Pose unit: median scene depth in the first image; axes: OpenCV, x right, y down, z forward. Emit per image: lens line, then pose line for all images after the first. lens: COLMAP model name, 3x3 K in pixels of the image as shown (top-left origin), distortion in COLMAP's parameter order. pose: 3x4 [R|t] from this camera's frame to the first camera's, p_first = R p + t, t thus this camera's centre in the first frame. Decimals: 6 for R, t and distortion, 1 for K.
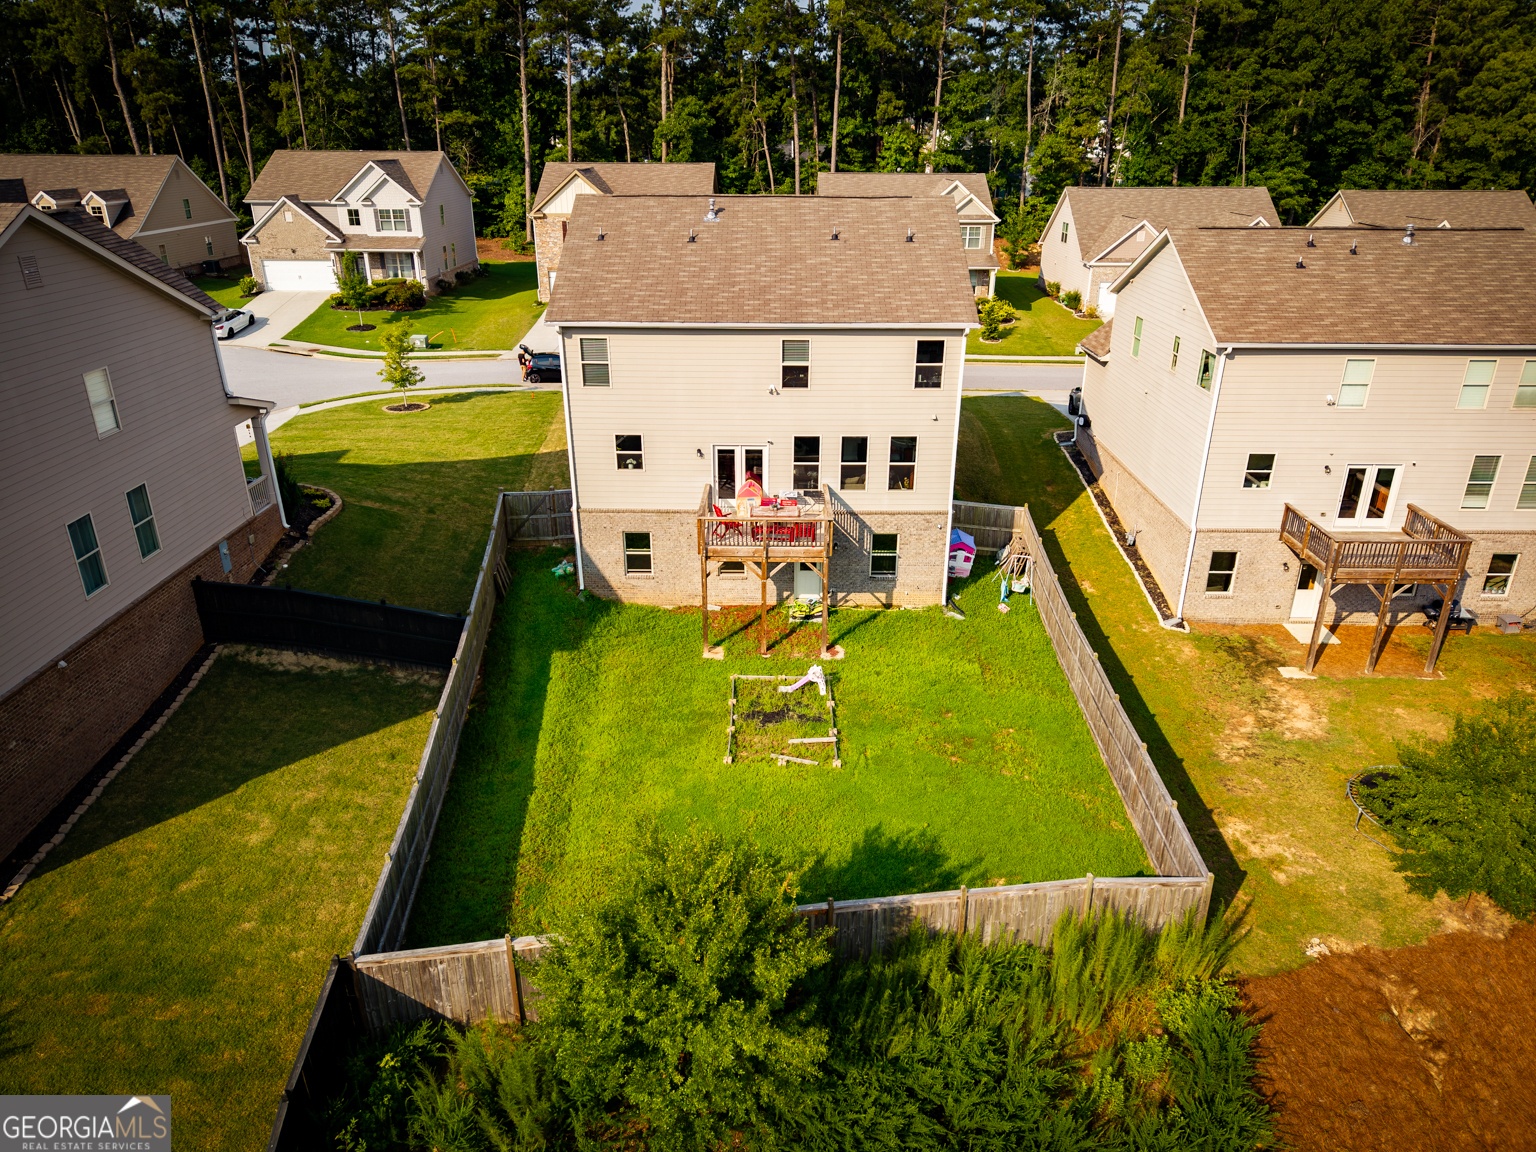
lens RADIAL K [[1044.3, 0, 768.0], [0, 1044.3, 576.0], [0, 0, 1]] dist [-0.033866, 0.001465]
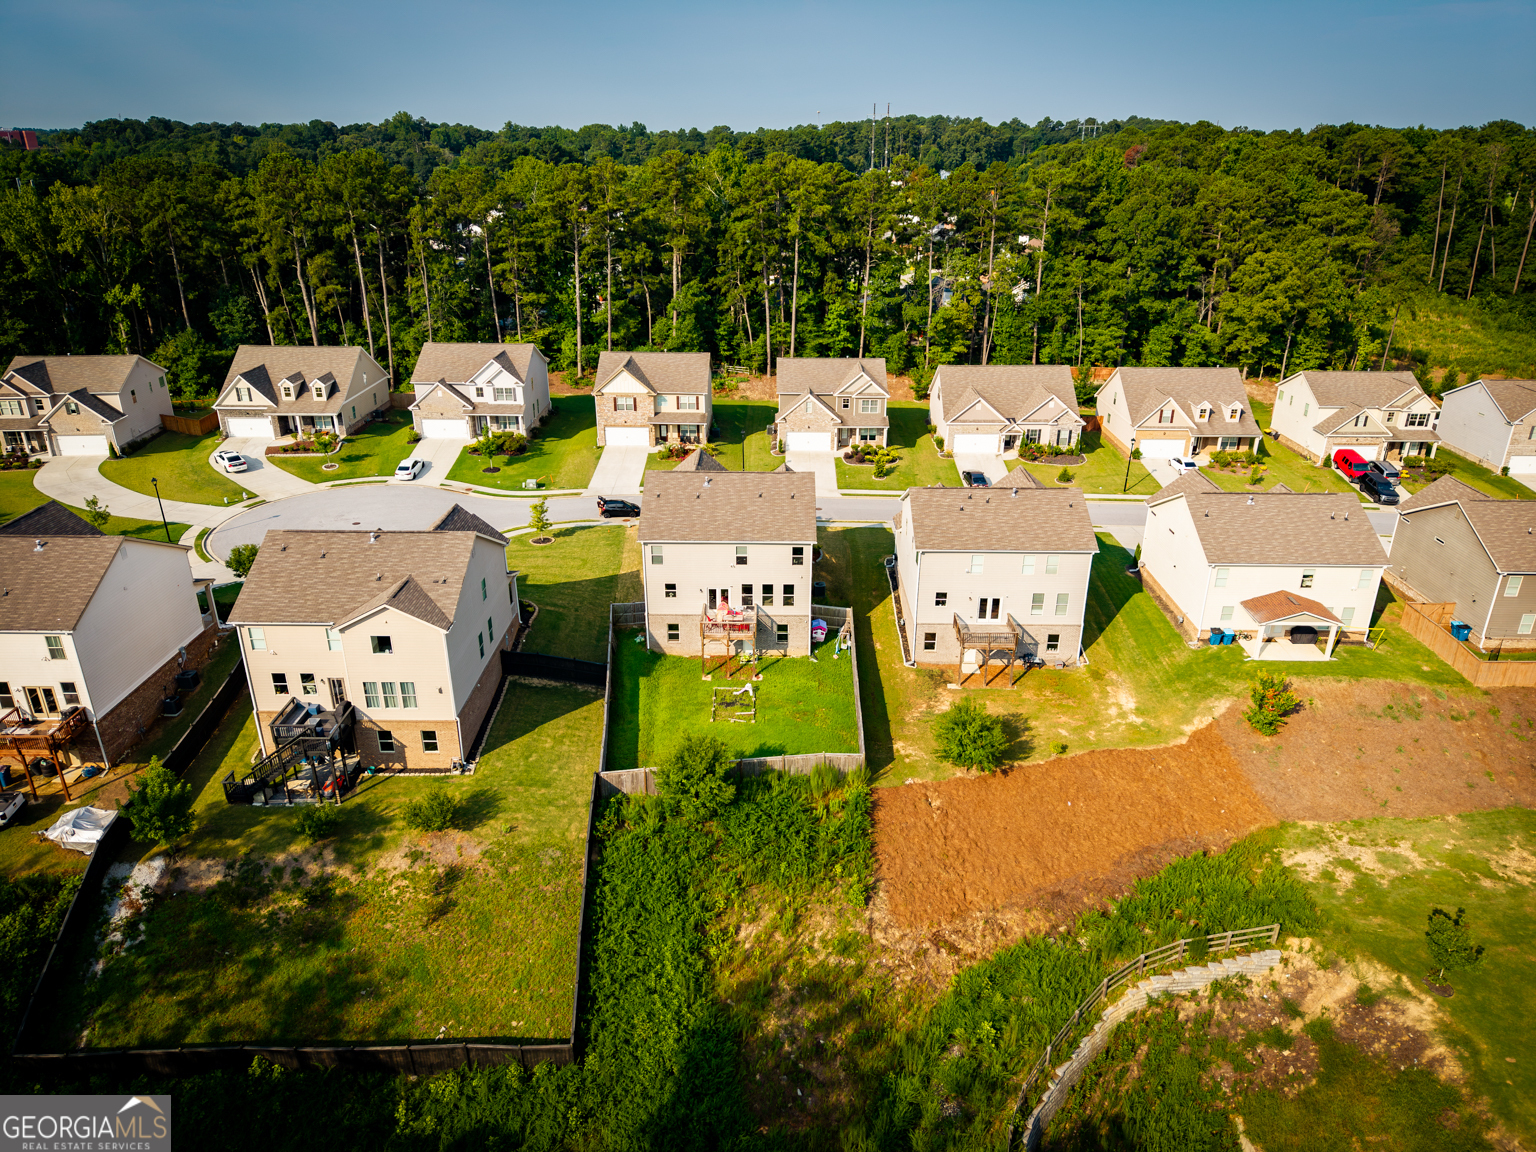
lens RADIAL K [[1049.3, 0, 768.0], [0, 1049.3, 576.0], [0, 0, 1]] dist [-0.001054, -0.006432]
pose [[1.000000, -0.000214, -0.000235, 0.079598], [0.000214, 1.000000, -0.000723, -0.141529], [0.000235, 0.000723, 1.000000, -1.259203]]
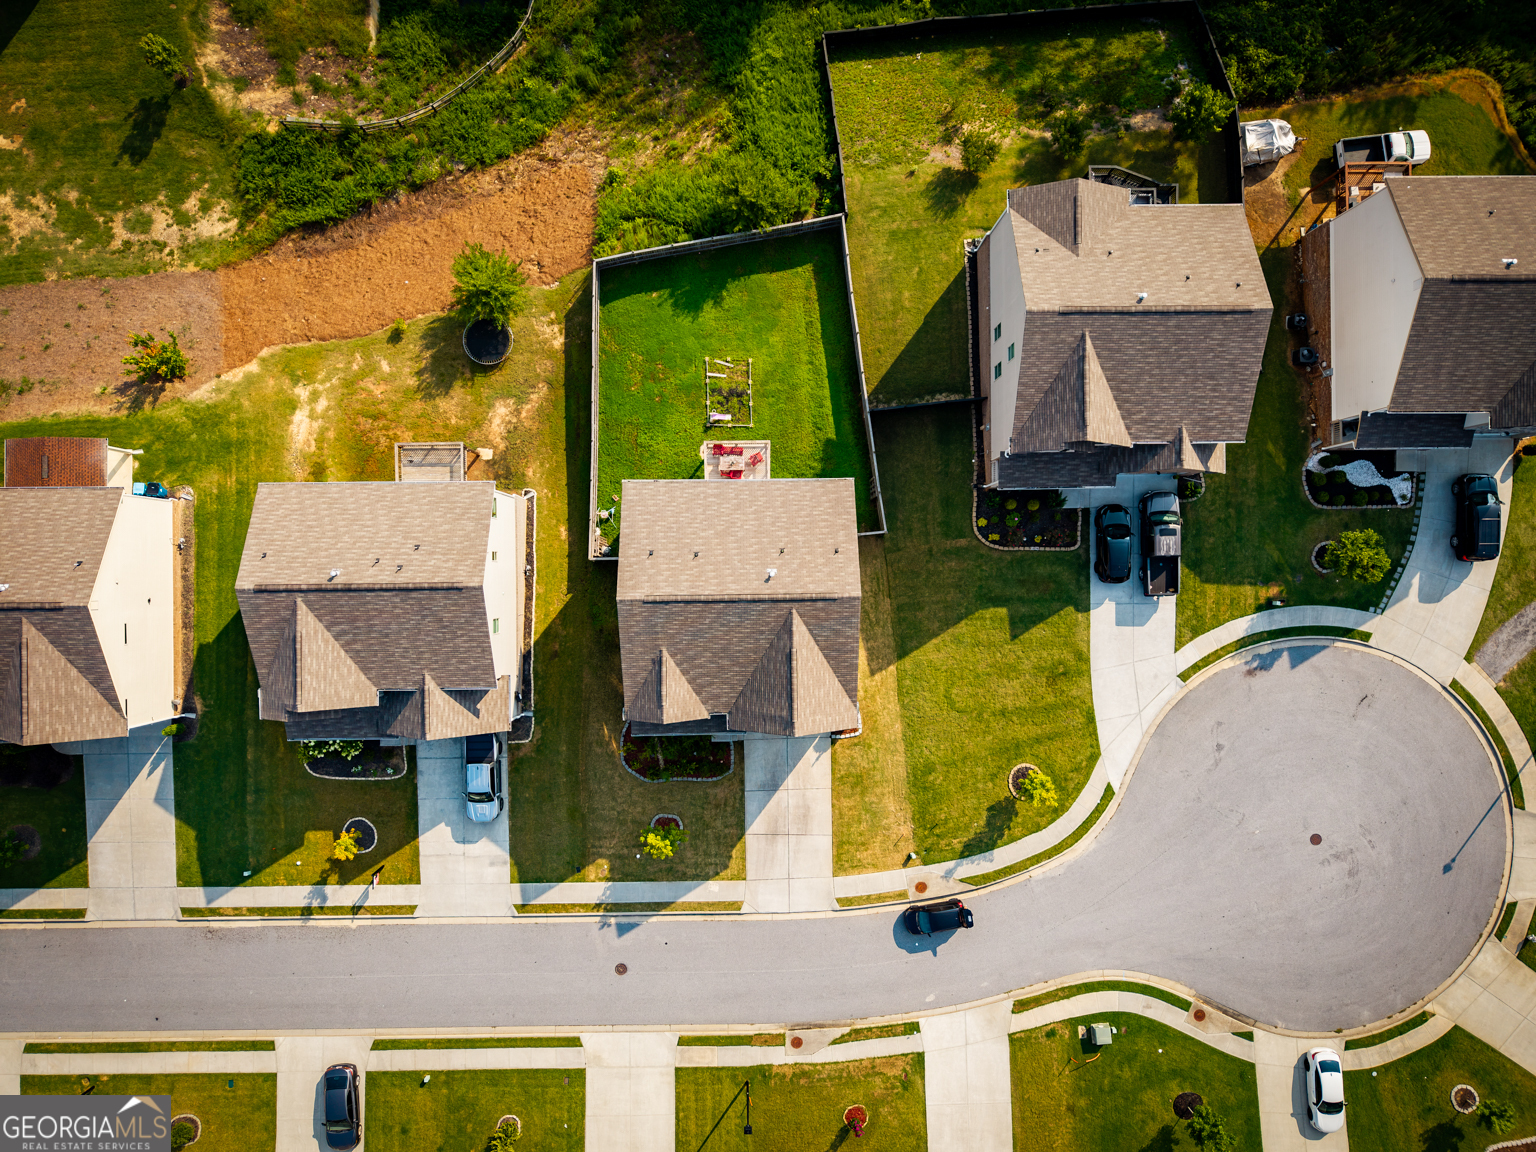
lens RADIAL K [[1049.3, 0, 768.0], [0, 1049.3, 576.0], [0, 0, 1]] dist [-0.001054, -0.006432]
pose [[-0.999594, 0.021773, -0.018366, -0.017937], [-0.025275, -0.380629, 0.924382, -1.803225], [0.013136, 0.924471, 0.381025, 0.386012]]
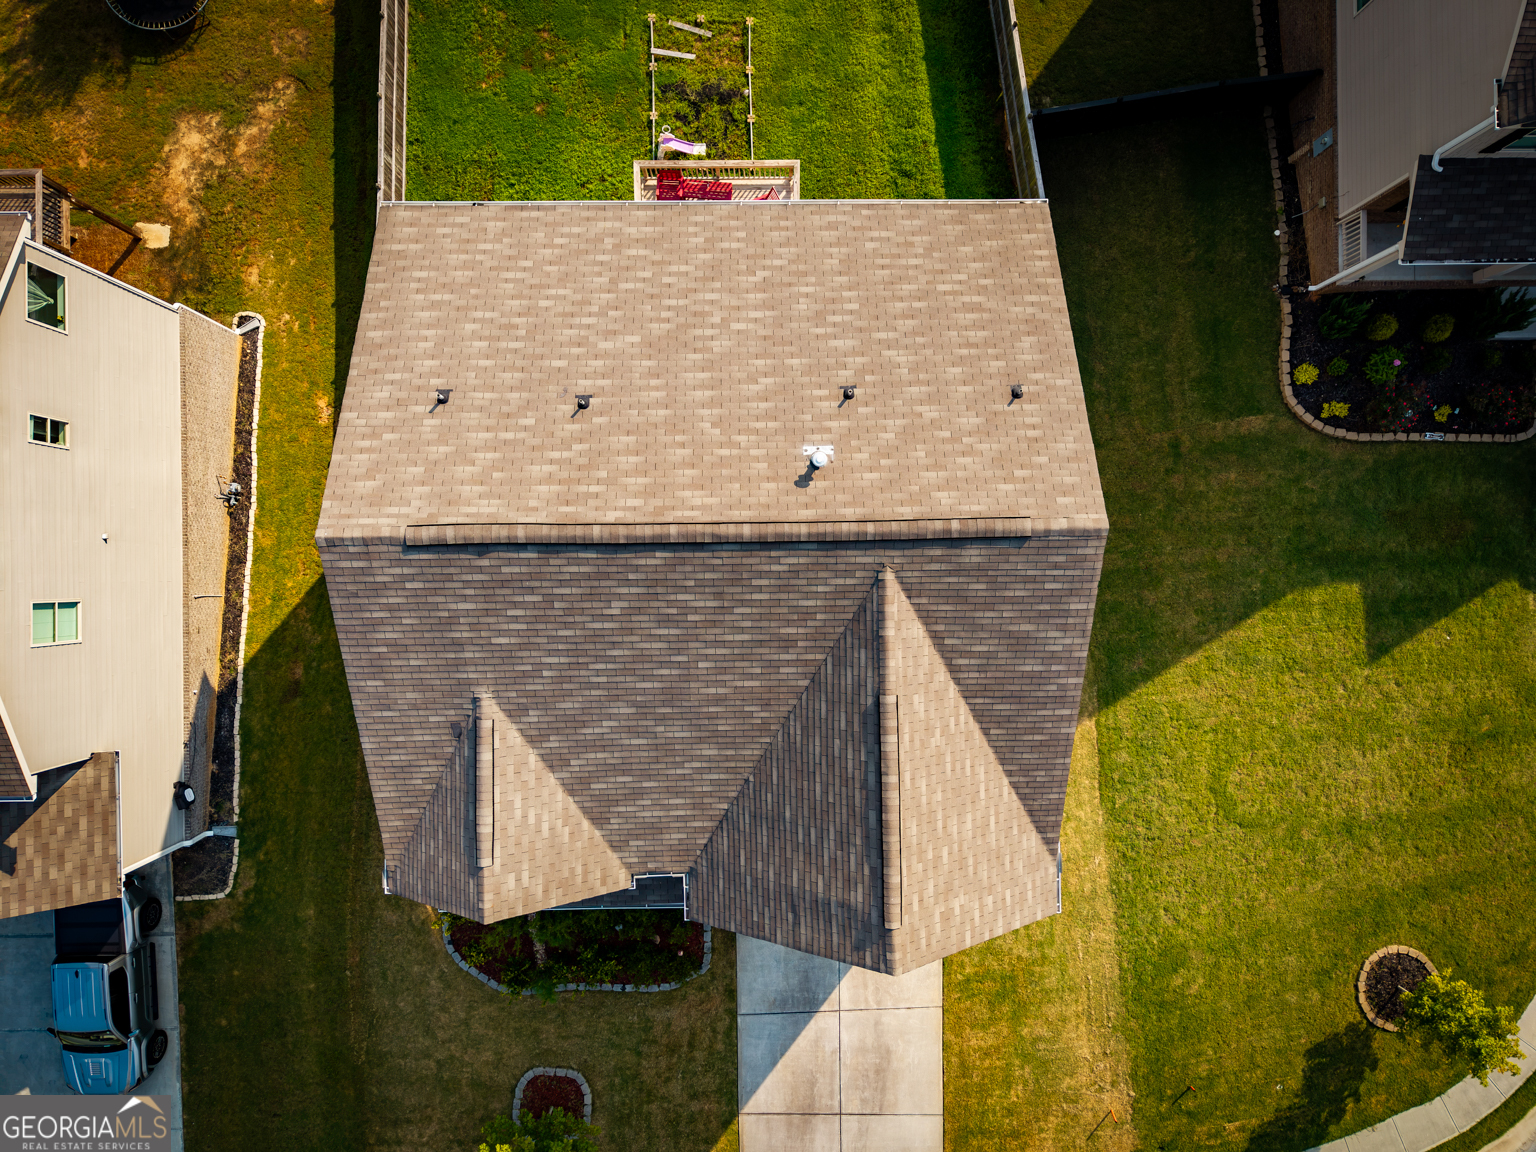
lens RADIAL K [[1049.3, 0, 768.0], [0, 1049.3, 576.0], [0, 0, 1]] dist [-0.001054, -0.006432]
pose [[-0.999567, 0.022267, -0.019241, -0.017716], [-0.026322, -0.384104, 0.922915, -0.826895], [0.013160, 0.923021, 0.384524, 0.842757]]
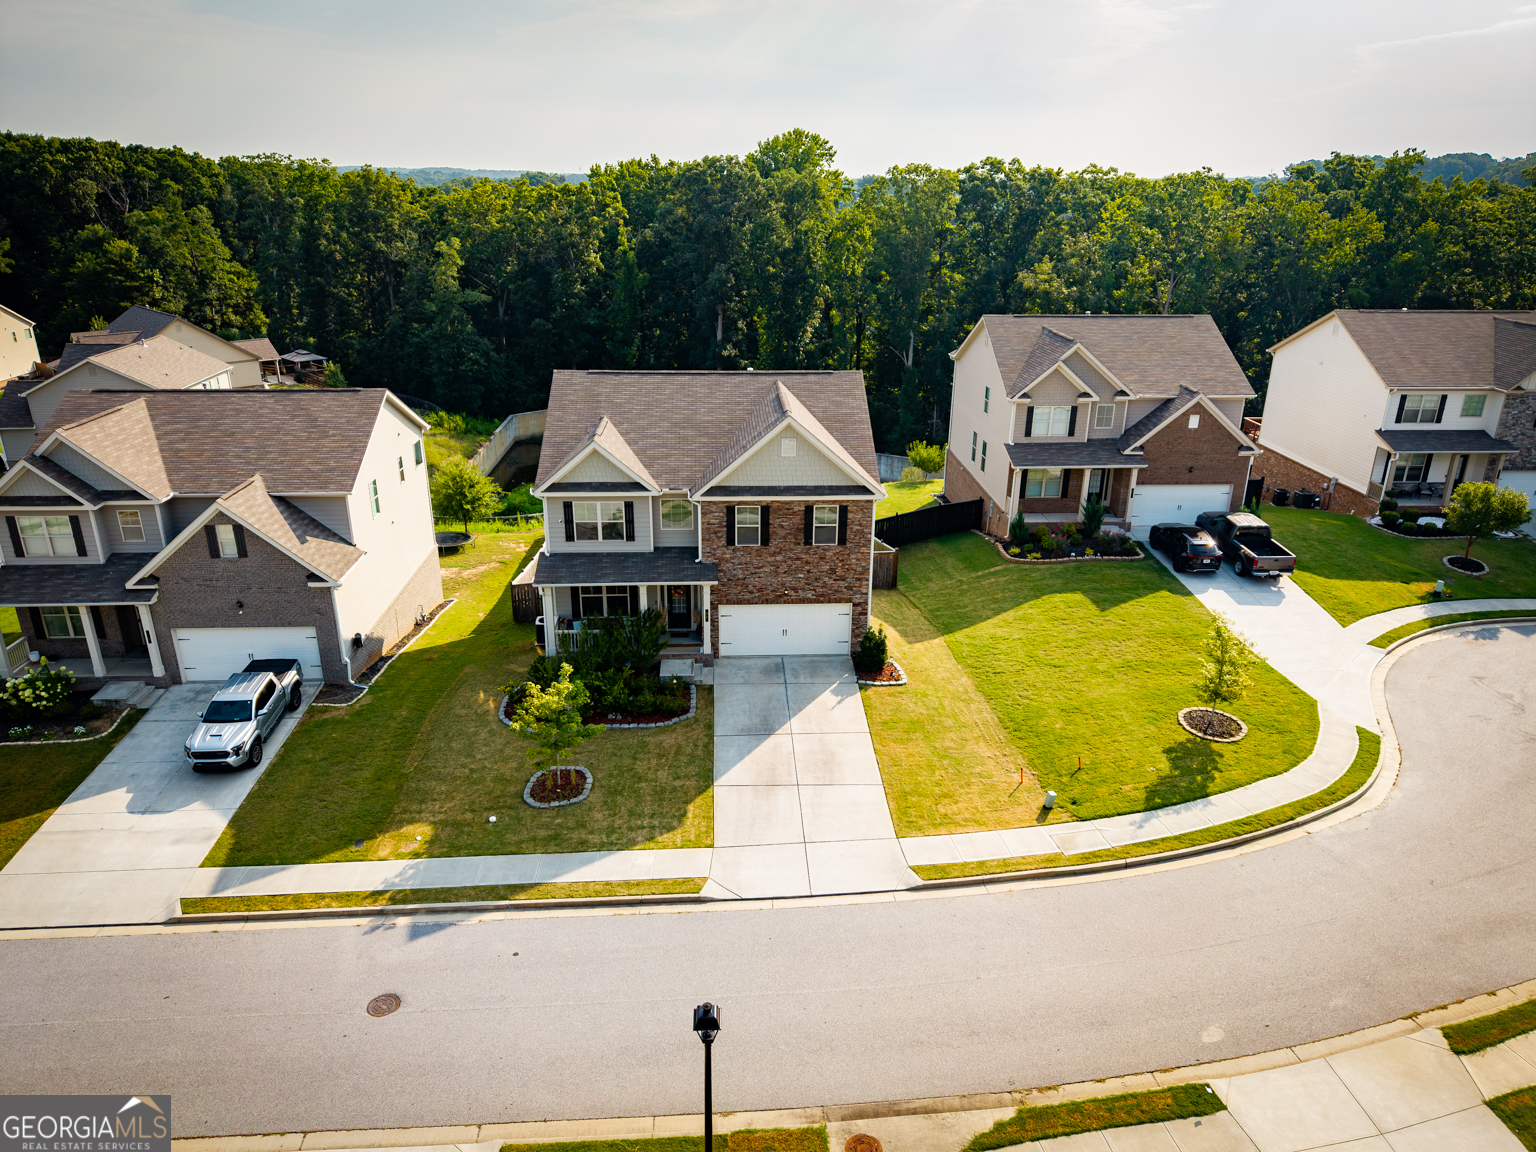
lens RADIAL K [[1049.3, 0, 768.0], [0, 1049.3, 576.0], [0, 0, 1]] dist [-0.001054, -0.006432]
pose [[-0.998318, 0.009842, -0.057131, 0.001368], [-0.031568, 0.734273, 0.678119, -1.039511], [0.048624, 0.678783, -0.732728, 2.092547]]
